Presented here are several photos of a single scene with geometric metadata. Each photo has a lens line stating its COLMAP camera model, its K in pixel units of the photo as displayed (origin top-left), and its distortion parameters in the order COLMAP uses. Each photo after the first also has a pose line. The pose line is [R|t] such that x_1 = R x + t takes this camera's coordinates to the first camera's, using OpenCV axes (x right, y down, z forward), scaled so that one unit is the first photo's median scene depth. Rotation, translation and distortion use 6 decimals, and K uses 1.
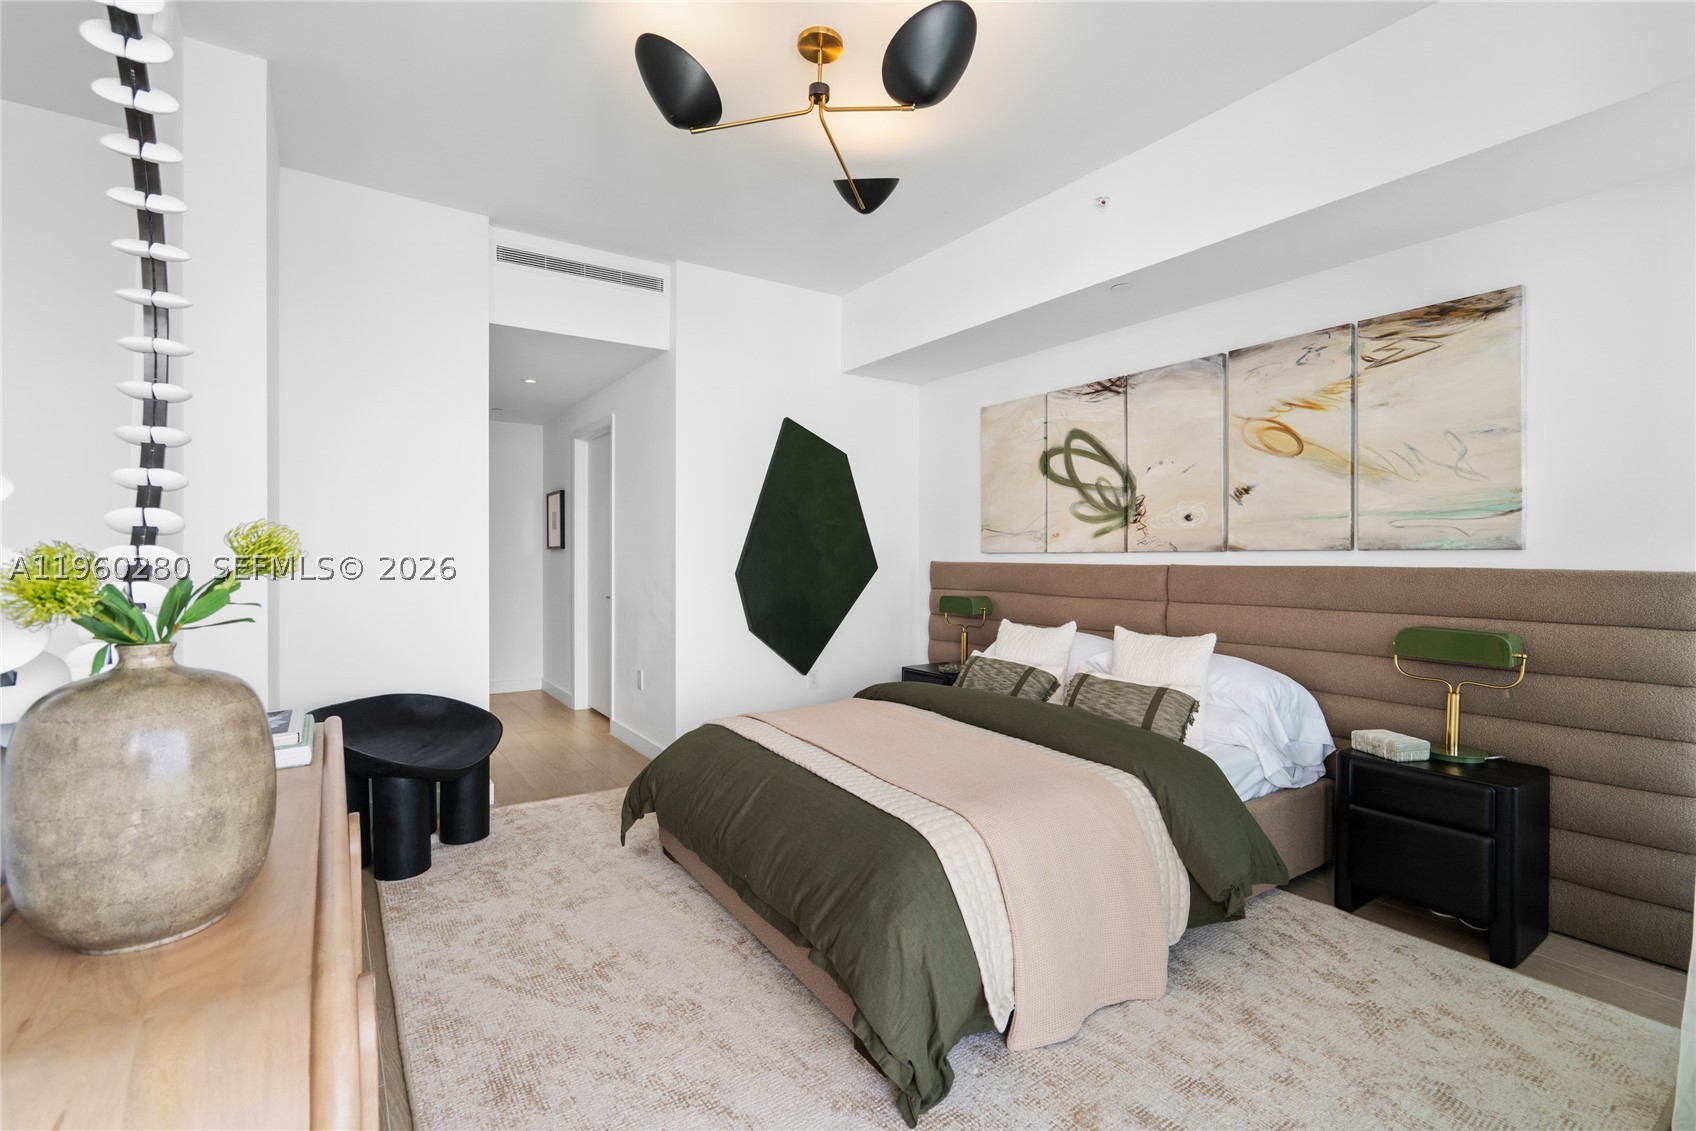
lens RADIAL K [[756.4, 0, 846.0], [0, 756.4, 555.0], [0, 0, 1]] dist [-0.006858, 0.003943]
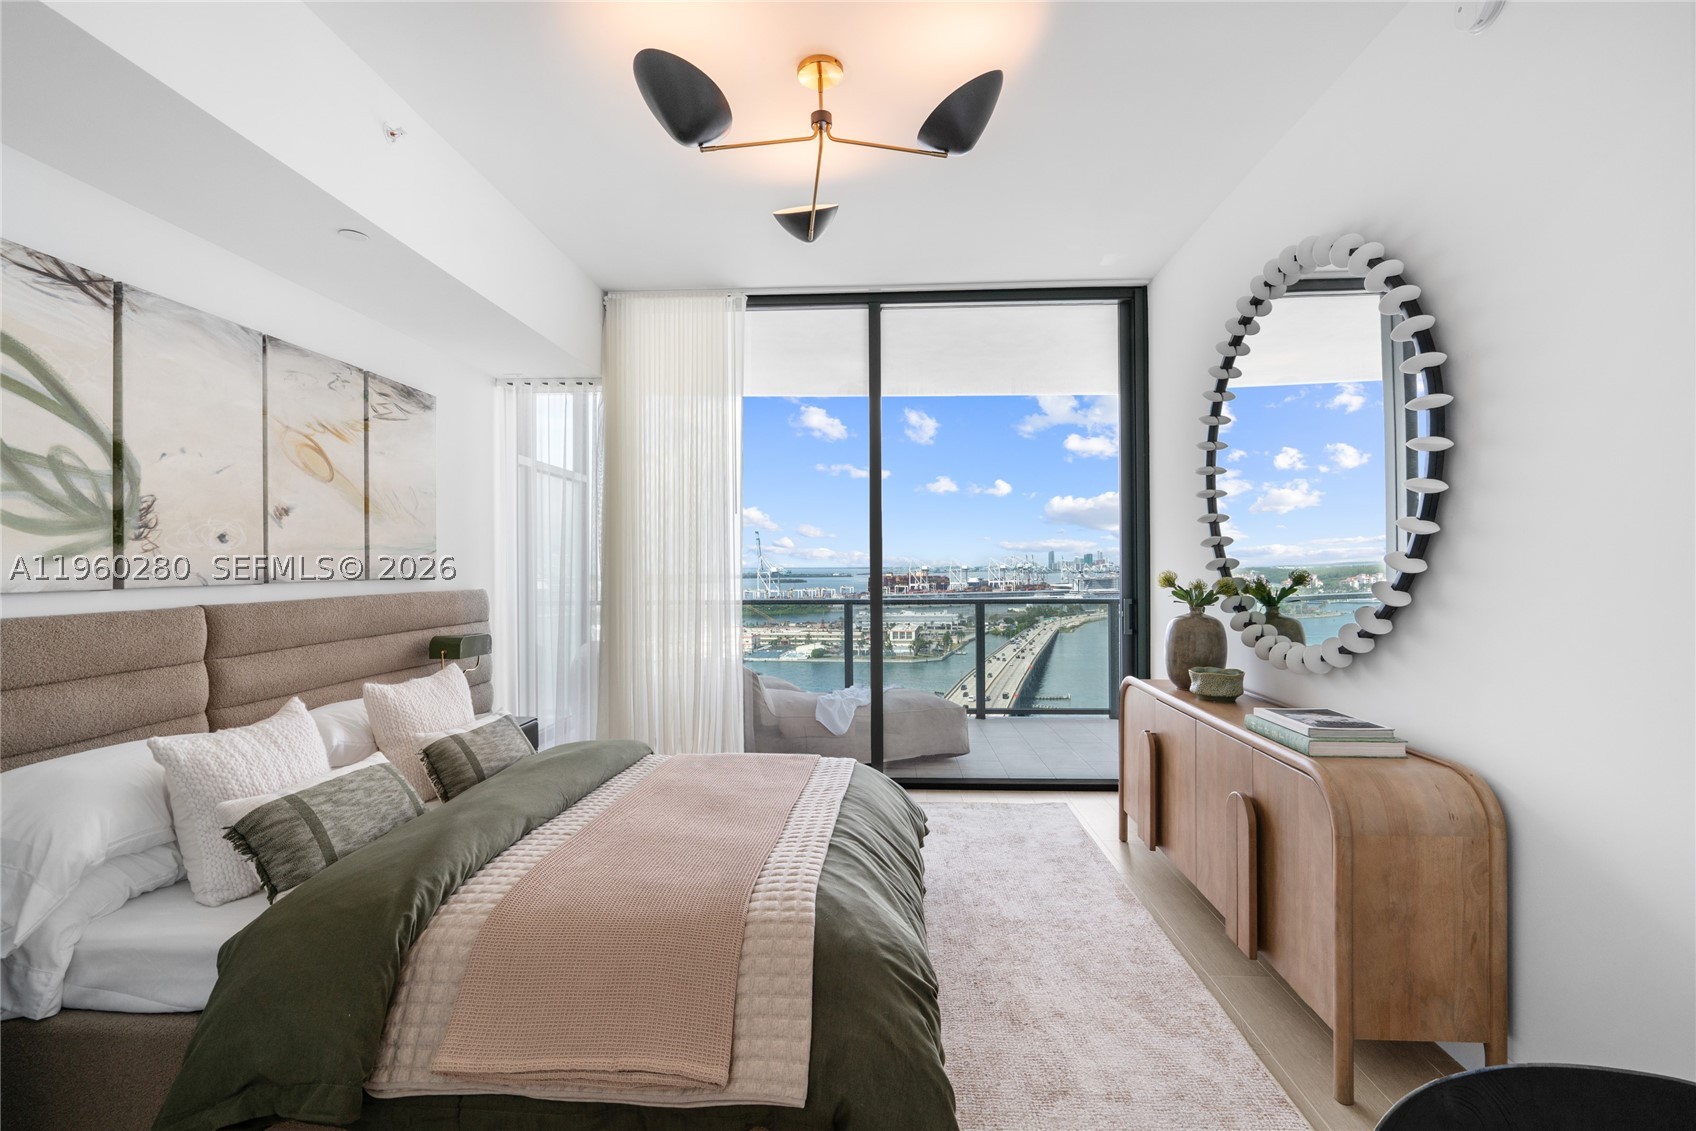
lens RADIAL K [[756.4, 0, 844.3], [0, 756.4, 559.9], [0, 0, 1]] dist [-0.006858, 0.003943]
pose [[-0.791987, 0.009711, 0.610461, -0.421671], [0.008332, 0.999952, -0.005097, -0.019177], [-0.610481, 0.001049, -0.792030, 1.140943]]
